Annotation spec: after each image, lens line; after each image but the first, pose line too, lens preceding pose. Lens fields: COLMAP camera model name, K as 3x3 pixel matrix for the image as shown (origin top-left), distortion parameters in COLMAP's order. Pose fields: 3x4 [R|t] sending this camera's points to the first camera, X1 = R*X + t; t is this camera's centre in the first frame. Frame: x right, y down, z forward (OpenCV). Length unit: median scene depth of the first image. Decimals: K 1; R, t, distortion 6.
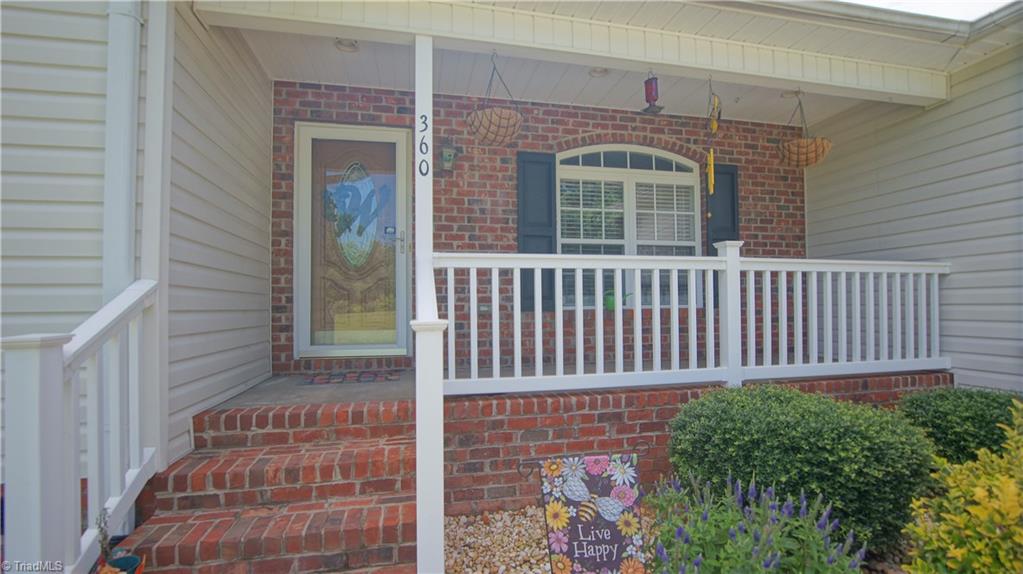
lens RADIAL K [[455.0, 0, 509.0], [0, 455.0, 294.8], [0, 0, 1]] dist [-0.039731, 0.008811]
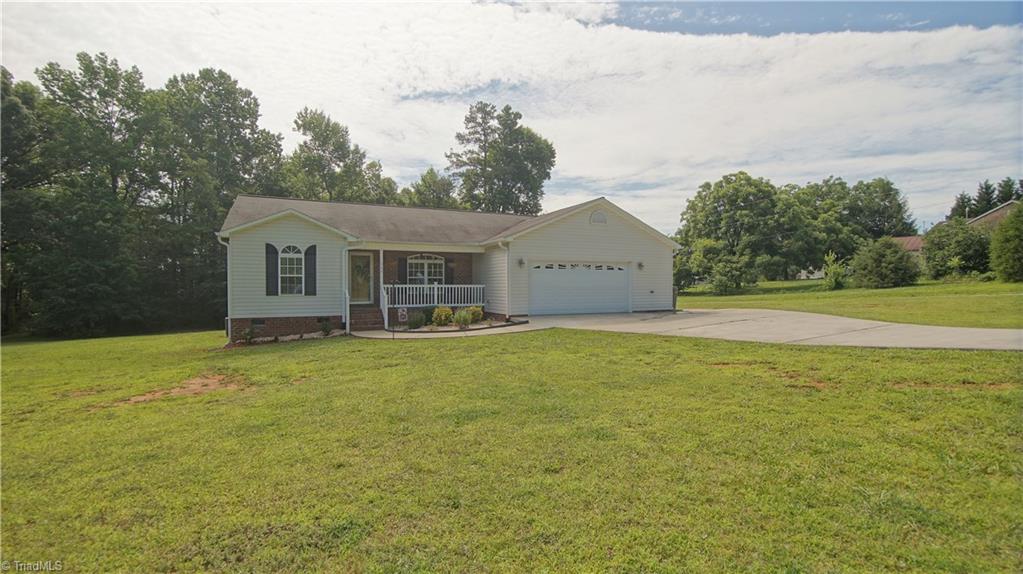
lens RADIAL K [[455.0, 0, 509.0], [0, 455.0, 294.8], [0, 0, 1]] dist [-0.039731, 0.008811]
pose [[0.974000, 0.004711, 0.226501, 0.070698], [-0.014766, 0.998978, 0.042717, -0.158585], [-0.226068, -0.044951, 0.973074, -3.525634]]
